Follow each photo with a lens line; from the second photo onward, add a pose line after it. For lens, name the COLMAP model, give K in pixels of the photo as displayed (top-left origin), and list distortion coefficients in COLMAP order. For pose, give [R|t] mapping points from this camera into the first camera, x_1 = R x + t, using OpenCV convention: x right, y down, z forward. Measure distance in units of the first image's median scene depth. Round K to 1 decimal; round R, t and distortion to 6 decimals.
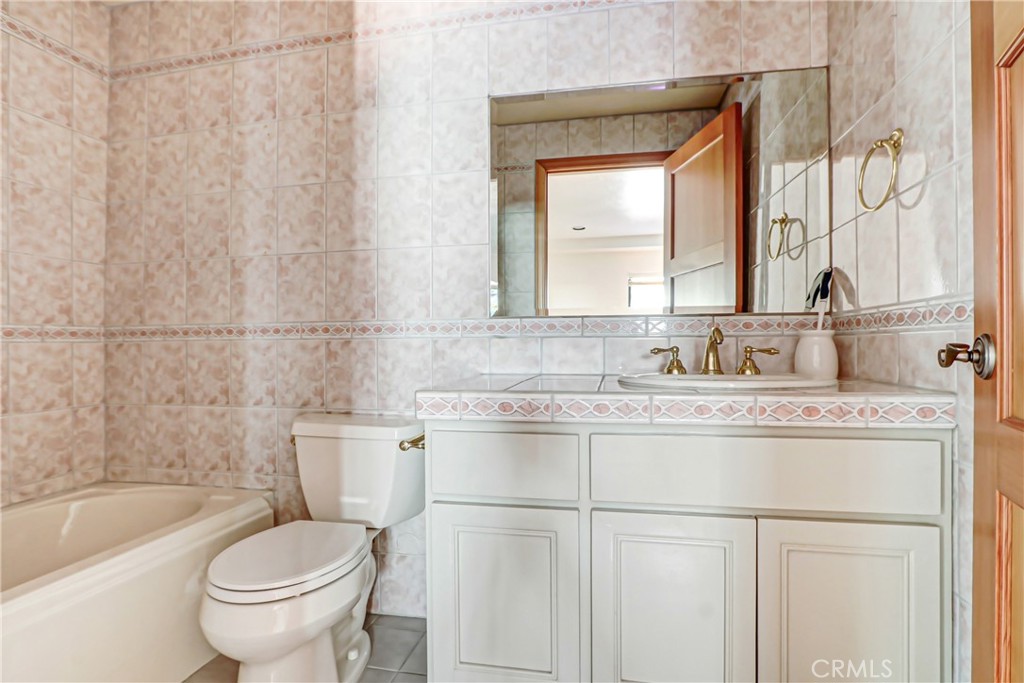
lens RADIAL K [[500.3, 0, 517.1], [0, 500.3, 341.6], [0, 0, 1]] dist [-0.021063, 0.000386]
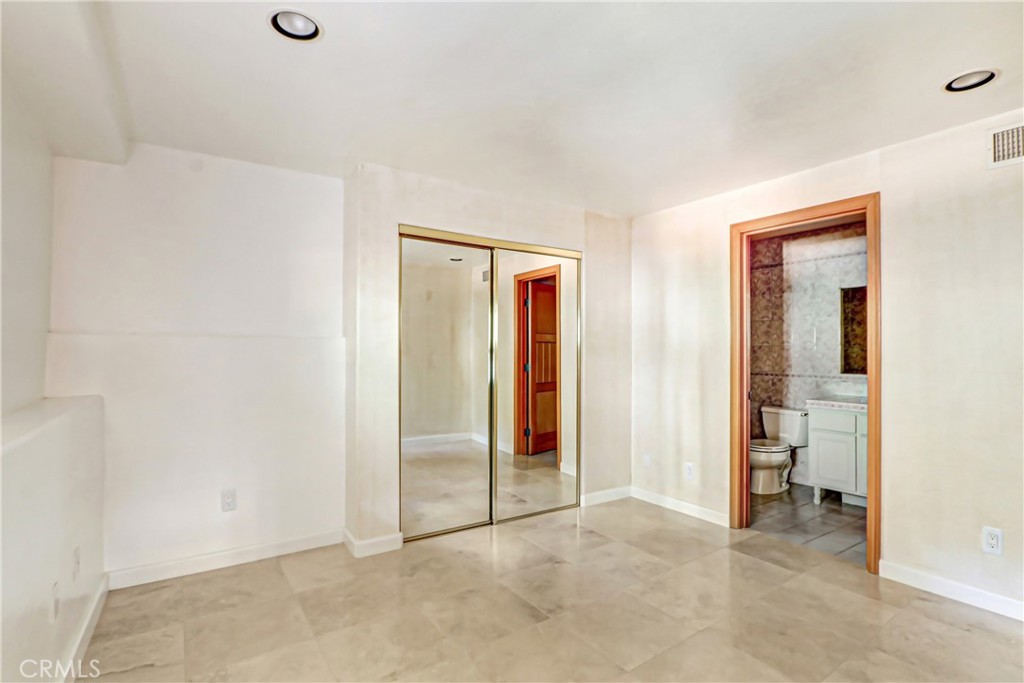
lens RADIAL K [[500.3, 0, 513.2], [0, 500.3, 342.7], [0, 0, 1]] dist [-0.021063, 0.000386]
pose [[0.712956, -0.001710, -0.701207, 0.516682], [-0.003016, 0.999980, -0.005505, -0.180541], [0.701203, 0.006040, 0.712937, -1.939175]]
